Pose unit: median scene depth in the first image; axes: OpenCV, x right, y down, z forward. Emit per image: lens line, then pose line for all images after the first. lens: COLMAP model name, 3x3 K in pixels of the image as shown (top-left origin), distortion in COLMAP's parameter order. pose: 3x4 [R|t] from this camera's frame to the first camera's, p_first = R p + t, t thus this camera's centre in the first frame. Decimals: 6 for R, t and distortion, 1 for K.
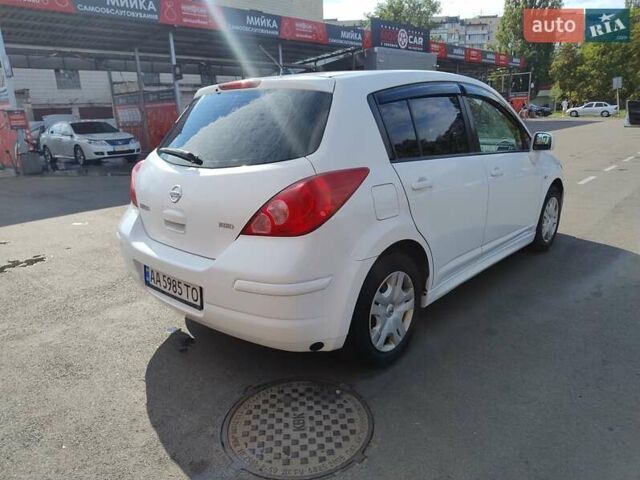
lens RADIAL K [[445.4, 0, 325.0], [0, 445.4, 237.0], [0, 0, 1]] dist [0.005877, -0.022289]
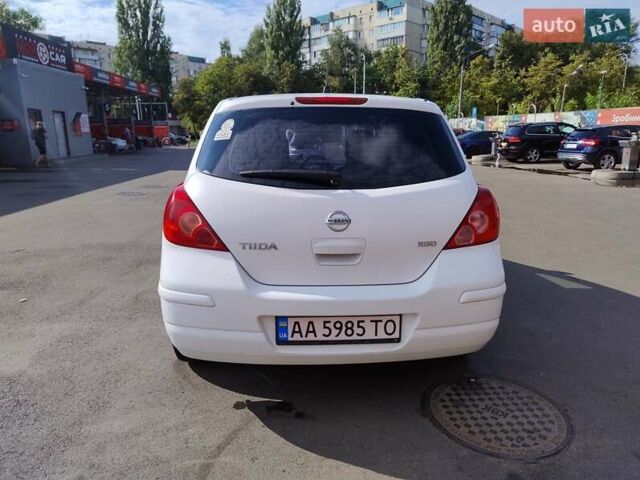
lens RADIAL K [[445.4, 0, 323.4], [0, 445.4, 237.0], [0, 0, 1]] dist [0.005877, -0.022289]
pose [[0.702529, -0.124221, 0.700730, -0.935775], [0.165685, 0.986140, 0.008706, -0.076081], [-0.692100, 0.109984, 0.713373, 0.406284]]
